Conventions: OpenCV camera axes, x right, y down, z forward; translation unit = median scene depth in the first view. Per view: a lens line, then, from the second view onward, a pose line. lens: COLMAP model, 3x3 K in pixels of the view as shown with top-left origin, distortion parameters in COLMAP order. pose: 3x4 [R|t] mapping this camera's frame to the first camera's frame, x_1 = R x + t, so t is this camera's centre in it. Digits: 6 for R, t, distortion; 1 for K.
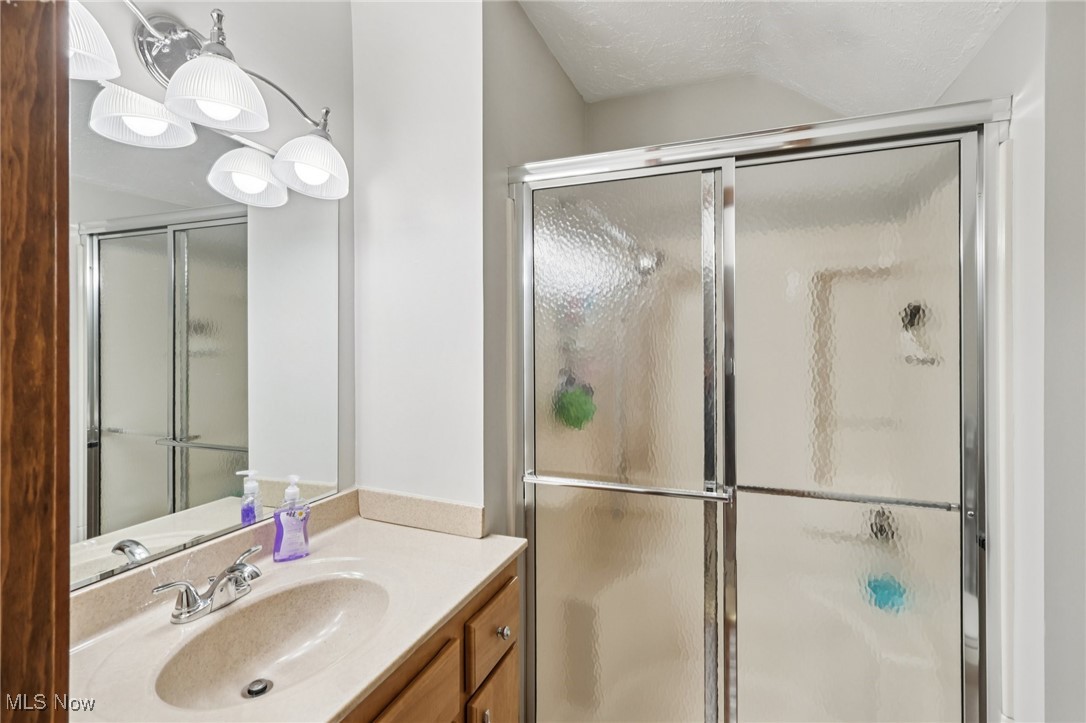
lens RADIAL K [[506.5, 0, 544.5], [0, 506.5, 352.2], [0, 0, 1]] dist [0.004976, -0.000170]
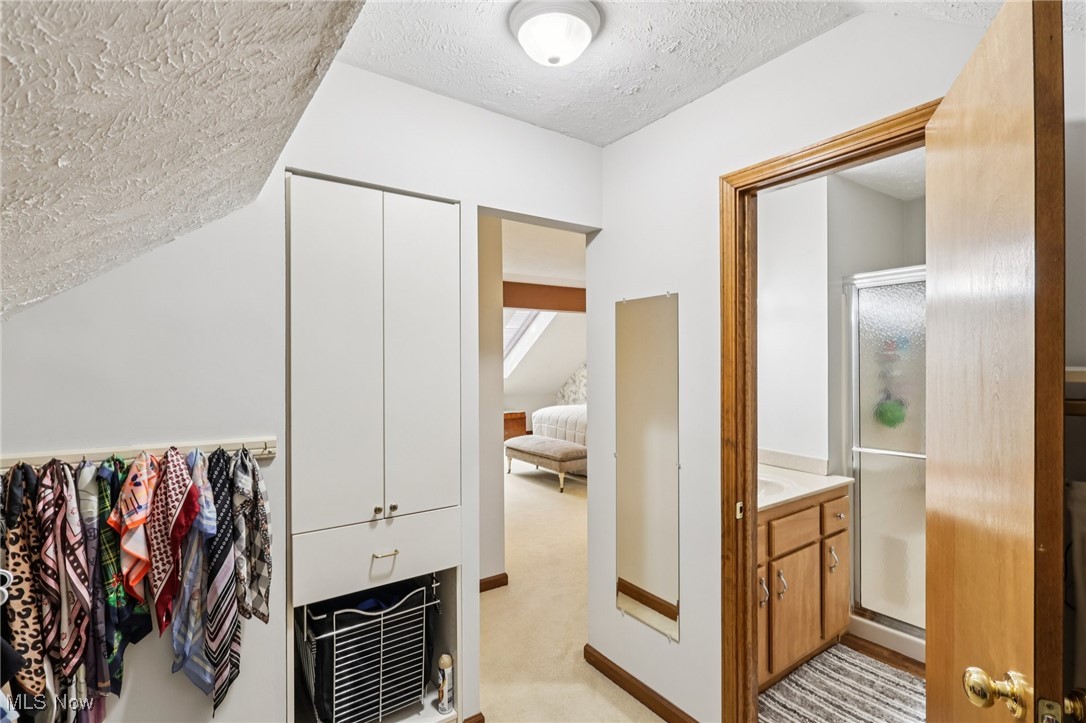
lens RADIAL K [[506.5, 0, 547.2], [0, 506.5, 367.0], [0, 0, 1]] dist [0.004976, -0.000170]
pose [[0.834610, 0.001075, -0.550841, 0.047388], [-0.005228, 0.999969, -0.005970, -0.024607], [0.550817, 0.007863, 0.834589, -1.124010]]
